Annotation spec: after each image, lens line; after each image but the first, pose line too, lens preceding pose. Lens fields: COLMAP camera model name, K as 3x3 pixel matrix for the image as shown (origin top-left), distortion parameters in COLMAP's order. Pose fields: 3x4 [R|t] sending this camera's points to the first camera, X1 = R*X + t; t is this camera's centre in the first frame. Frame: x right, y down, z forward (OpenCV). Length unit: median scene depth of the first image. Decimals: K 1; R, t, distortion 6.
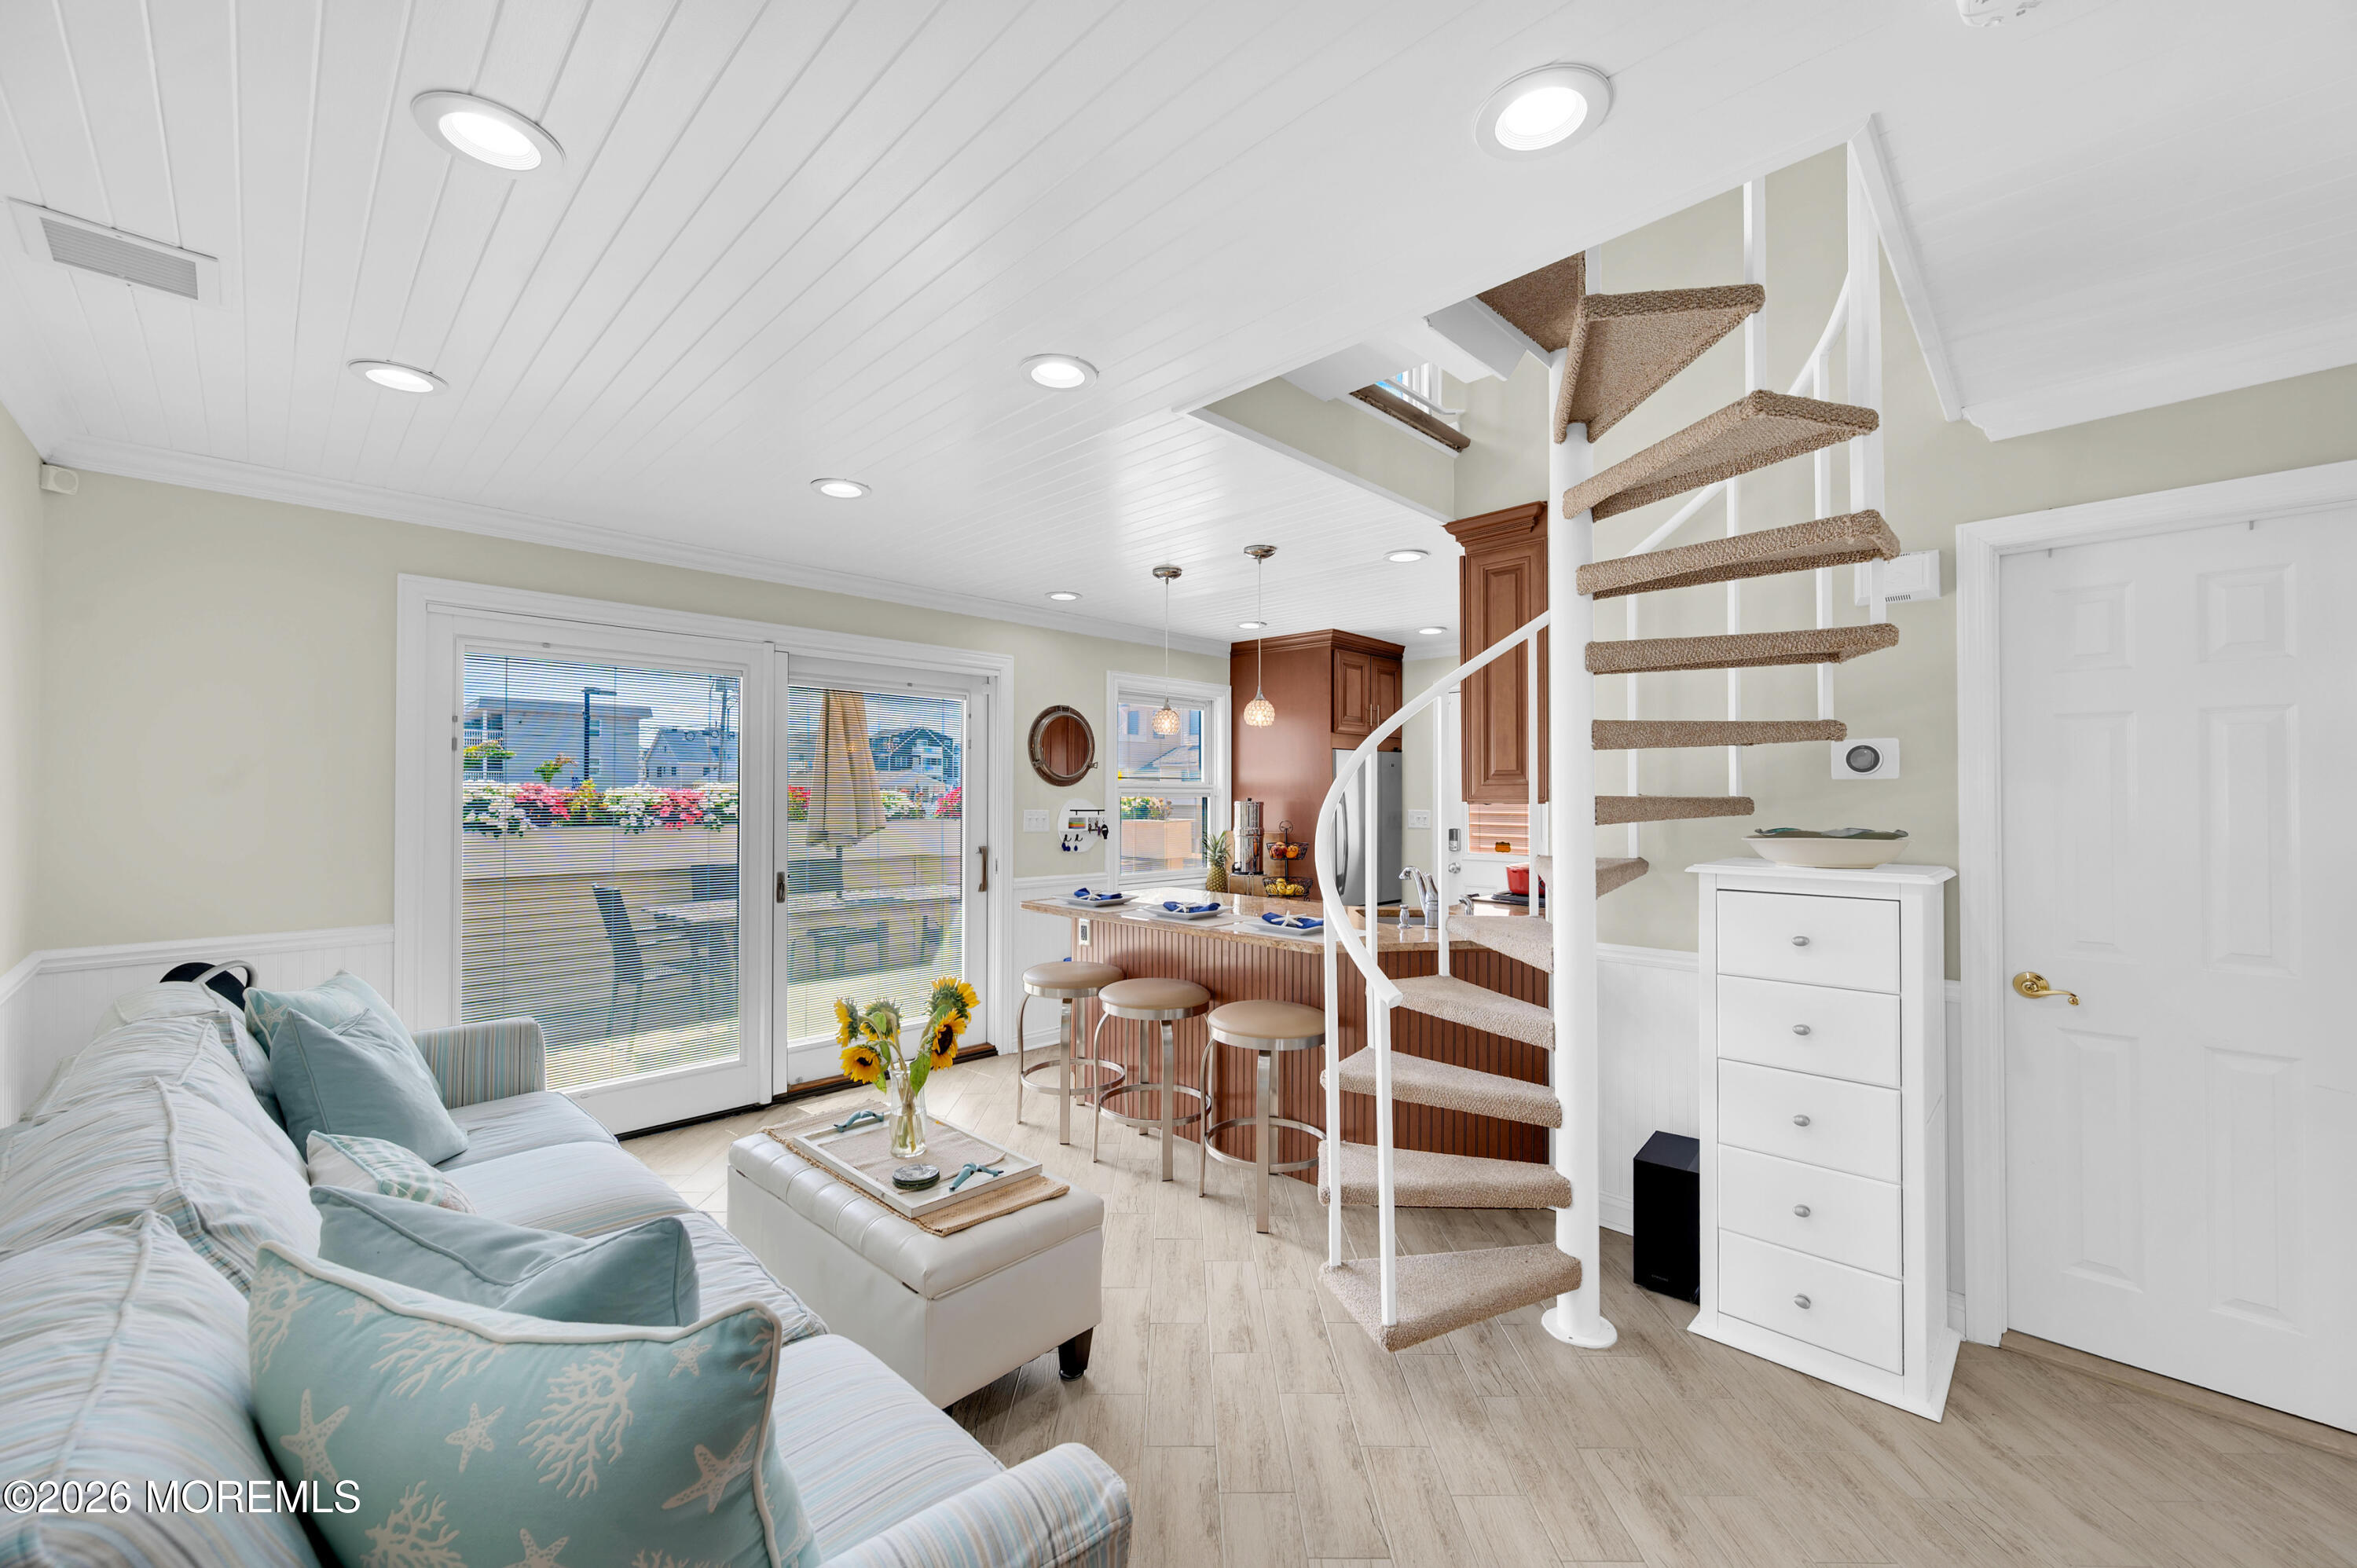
lens RADIAL K [[939.6, 0, 1171.3], [0, 939.6, 764.5], [0, 0, 1]] dist [0.003806, -0.000410]
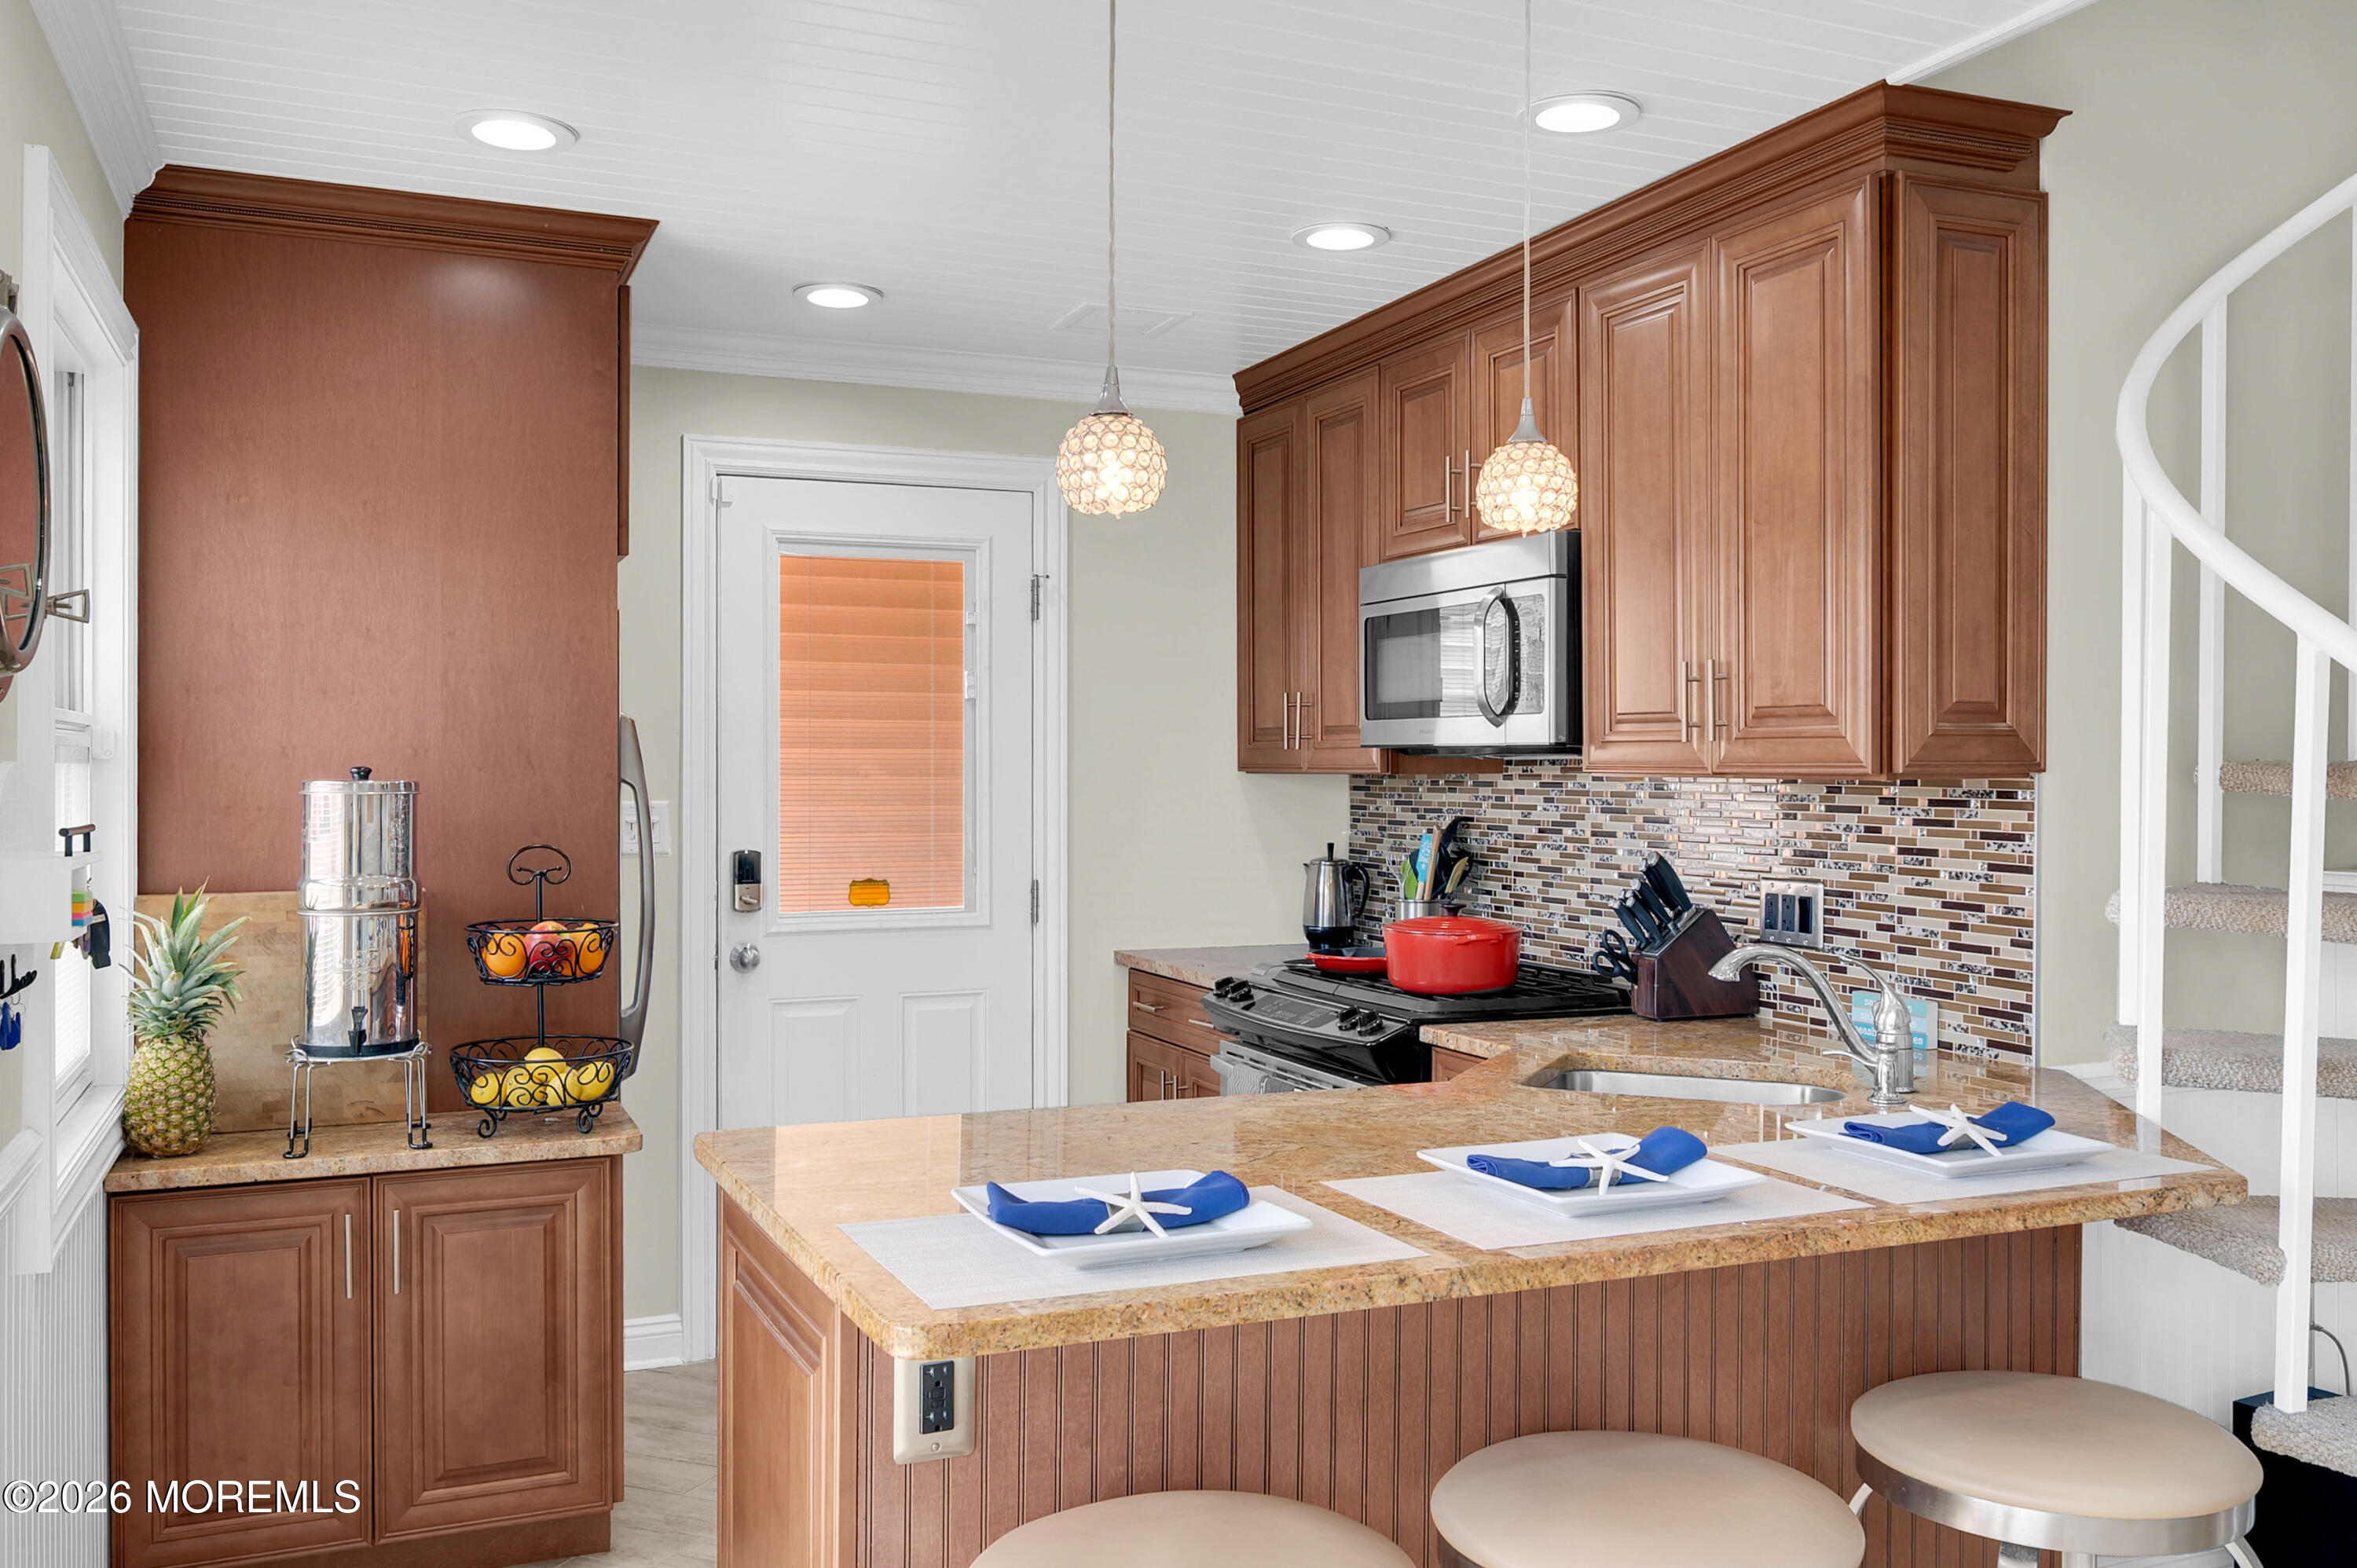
lens RADIAL K [[1969.6, 0, 1193.5], [0, 1969.6, 778.4], [0, 0, 1]] dist [0.011310, -0.014224]
pose [[0.367323, -0.005610, 0.930076, -0.379120], [-0.033359, 0.999259, 0.019202, 0.021533], [-0.929495, -0.038080, 0.366864, 0.612391]]
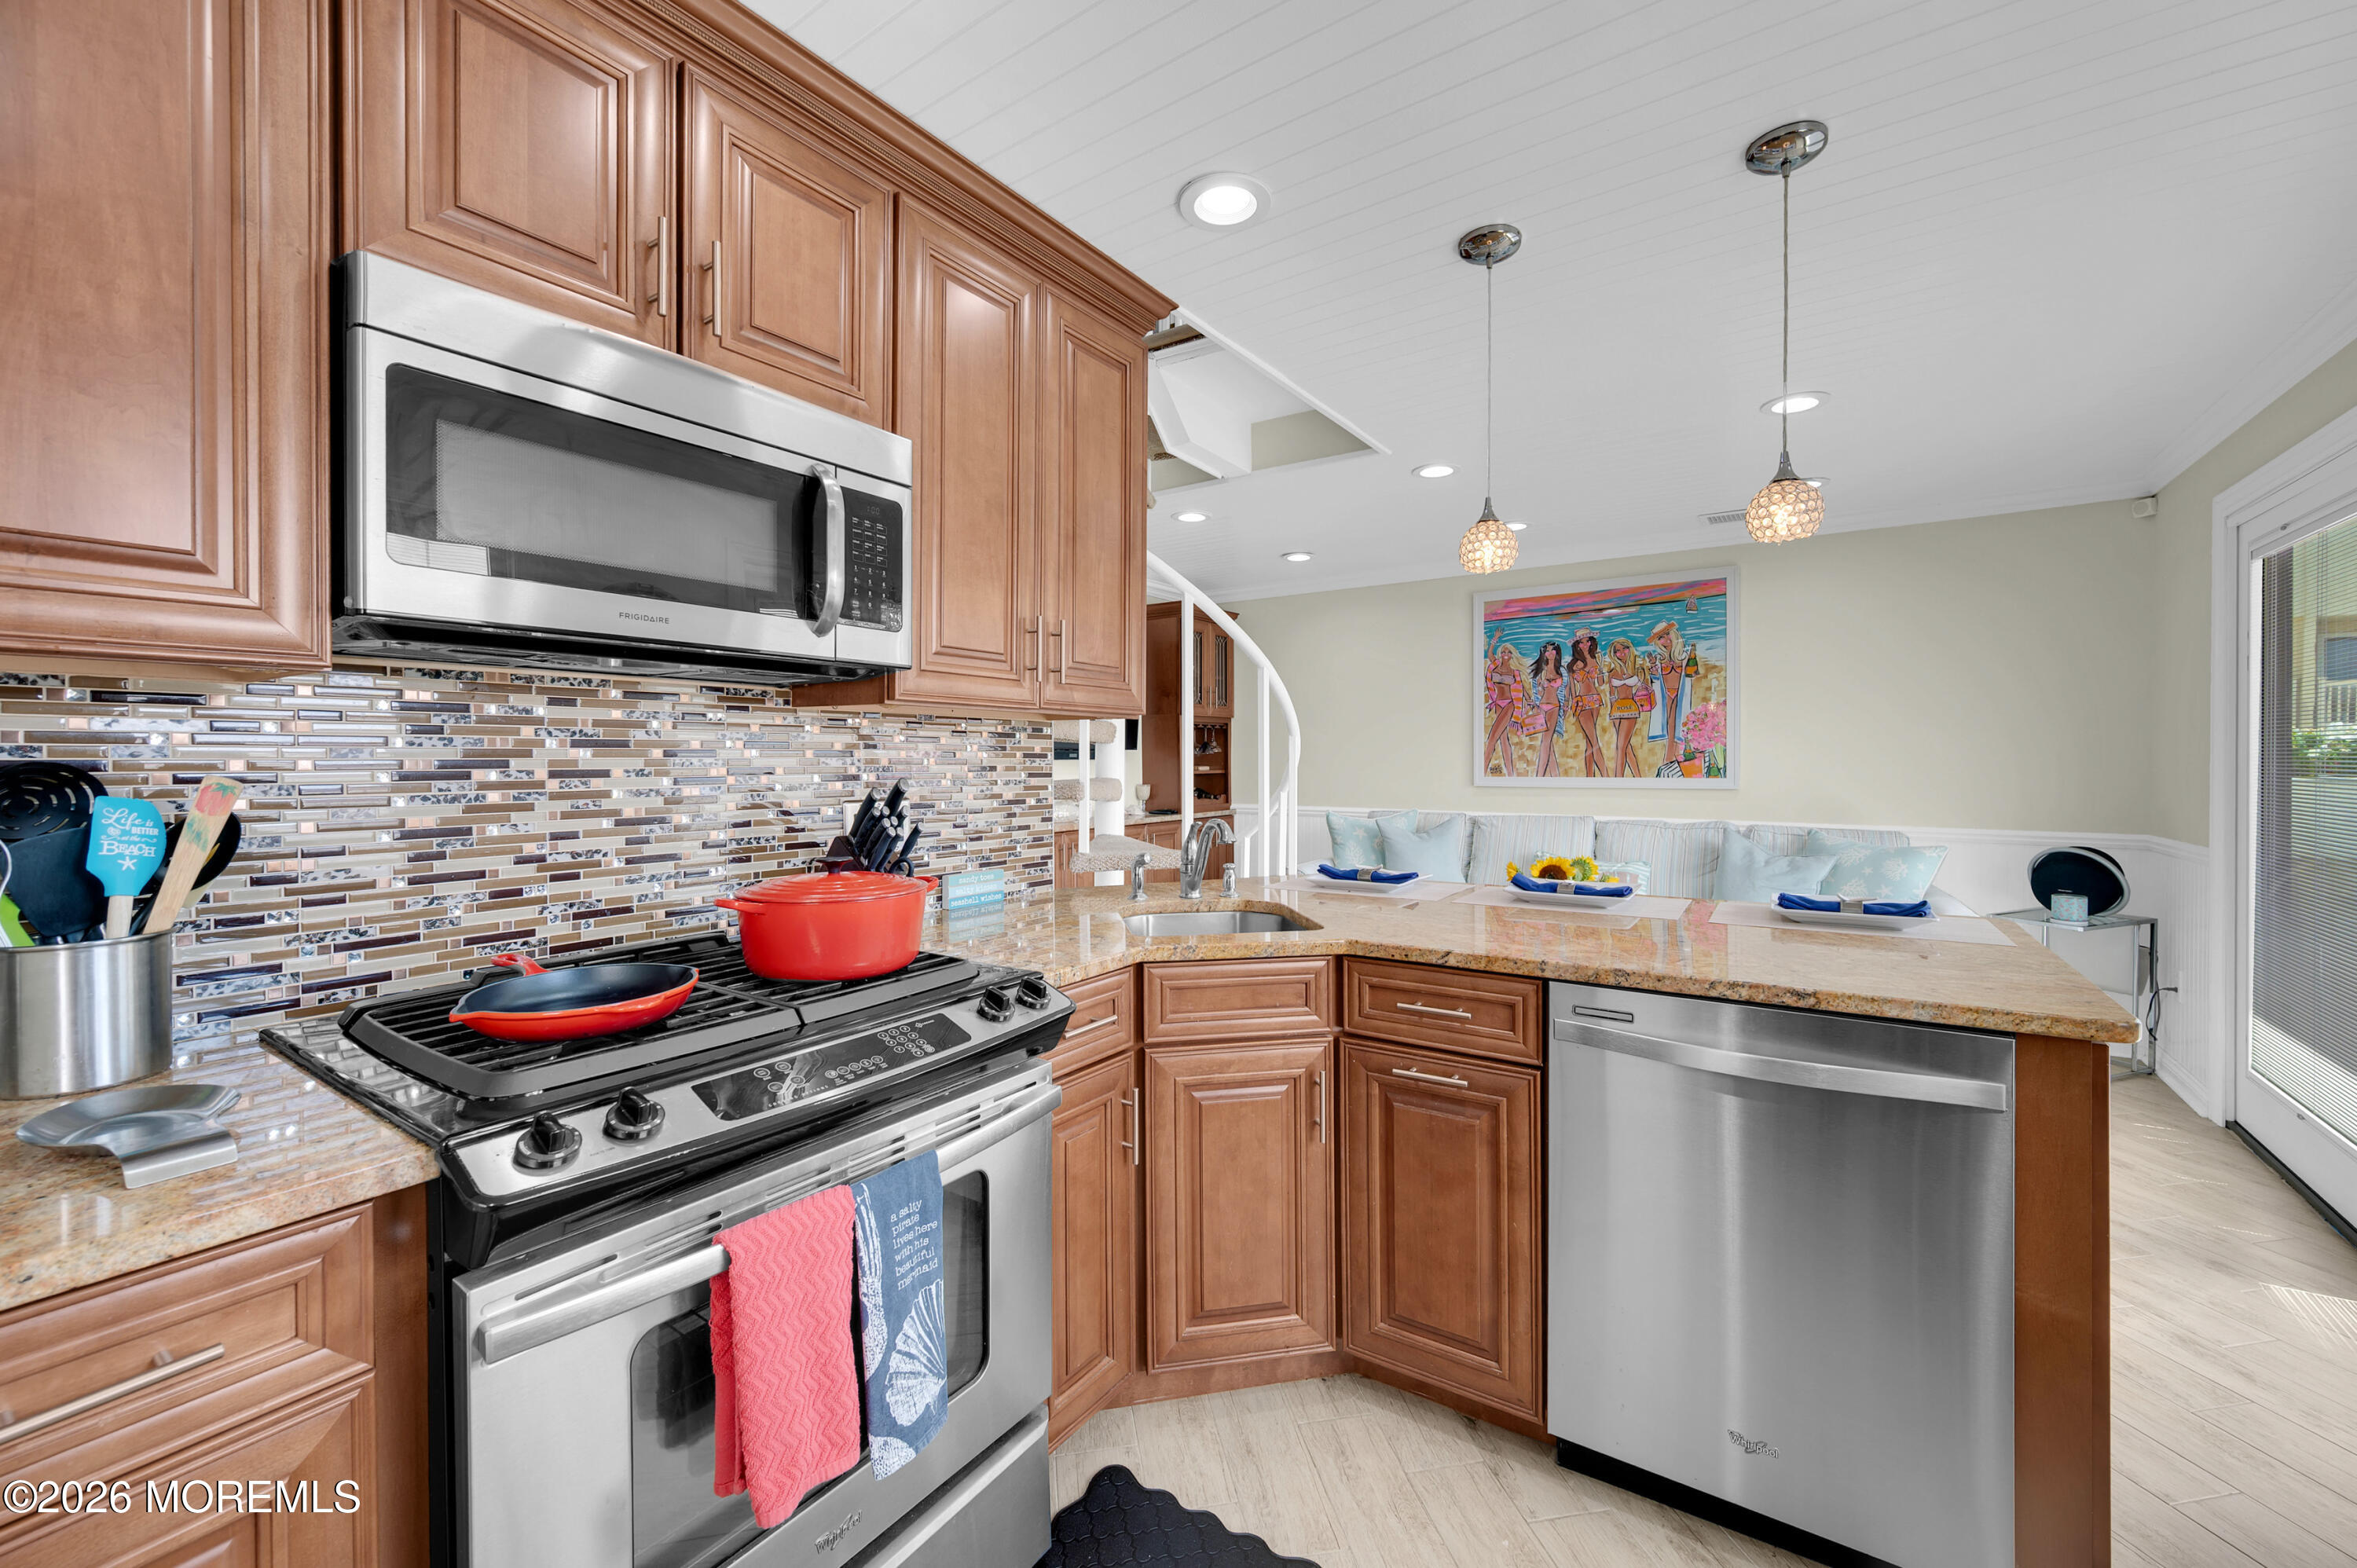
lens RADIAL K [[939.6, 0, 1203.9], [0, 939.6, 756.7], [0, 0, 1]] dist [0.003806, -0.000410]
pose [[-0.980237, -0.000923, -0.197825, 0.252337], [0.005356, 0.999499, -0.031203, 0.056594], [0.197755, -0.031646, -0.979741, 1.053930]]
